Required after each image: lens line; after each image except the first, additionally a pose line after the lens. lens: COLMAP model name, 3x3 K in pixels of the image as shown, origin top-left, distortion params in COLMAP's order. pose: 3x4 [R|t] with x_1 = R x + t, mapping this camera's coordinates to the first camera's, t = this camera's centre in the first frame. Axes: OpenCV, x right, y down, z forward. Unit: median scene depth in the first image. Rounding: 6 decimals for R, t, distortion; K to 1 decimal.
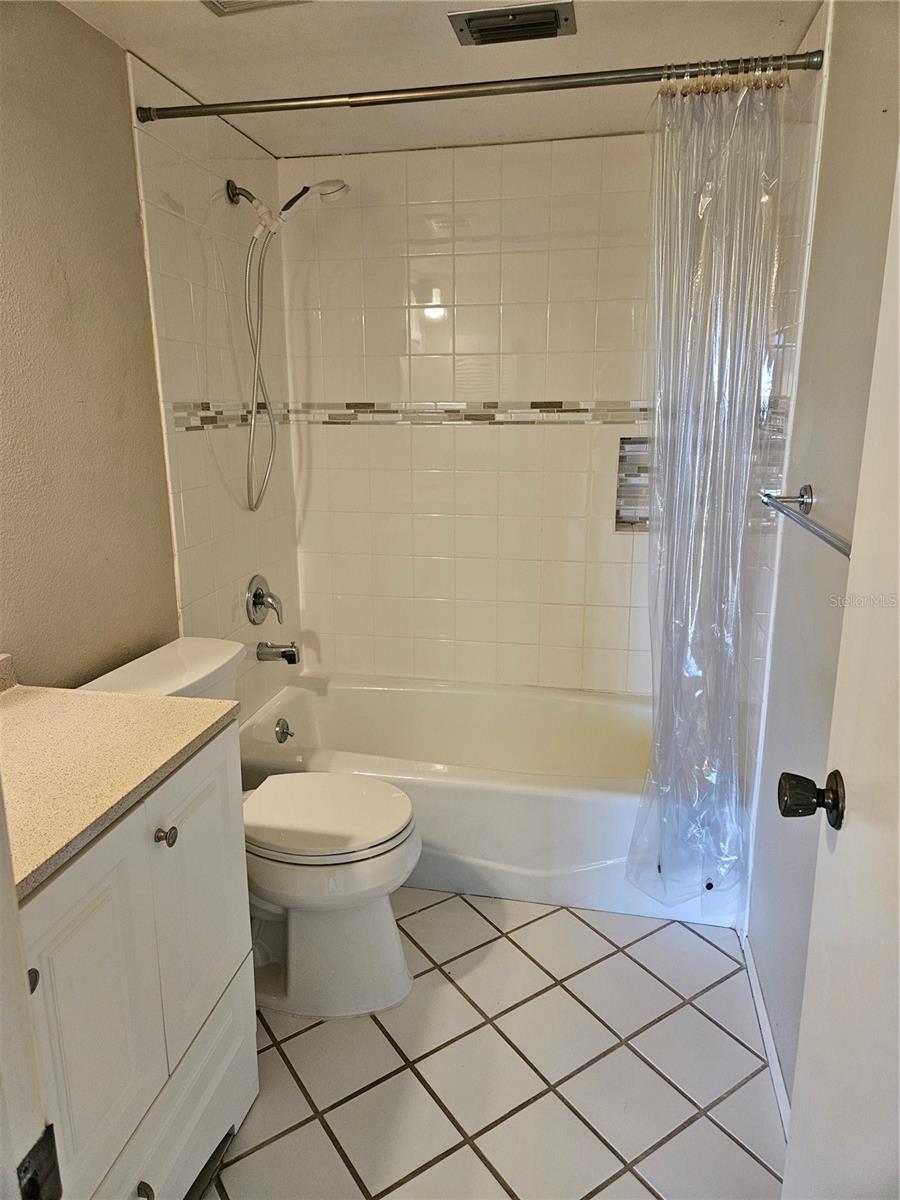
lens RADIAL K [[783.9, 0, 445.6], [0, 783.9, 601.9], [0, 0, 1]] dist [0.076800, -0.071812]
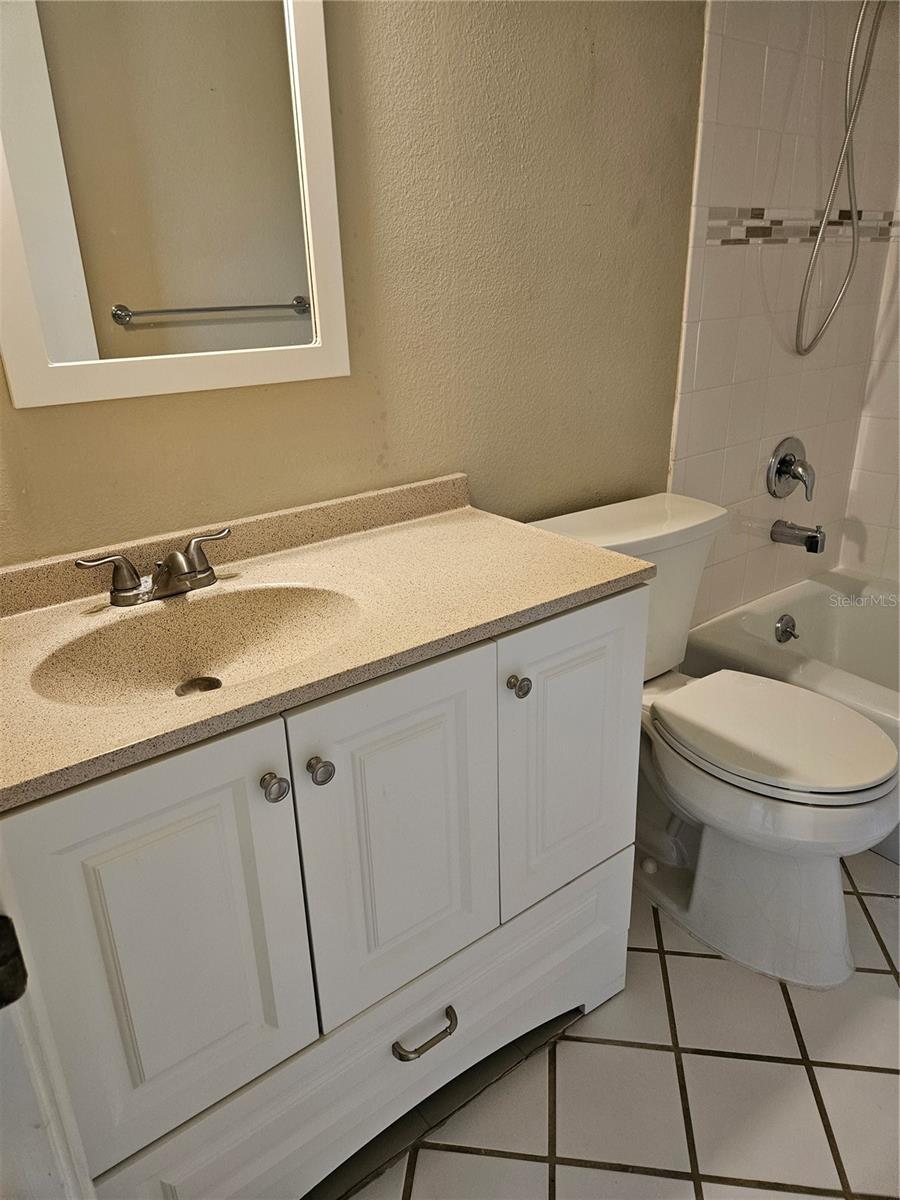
lens RADIAL K [[783.9, 0, 445.6], [0, 783.9, 601.9], [0, 0, 1]] dist [0.076800, -0.071812]
pose [[0.735121, 0.229748, -0.637819, 0.074236], [-0.133037, 0.971420, 0.196581, 0.020643], [0.664755, -0.059658, 0.744676, 0.155686]]
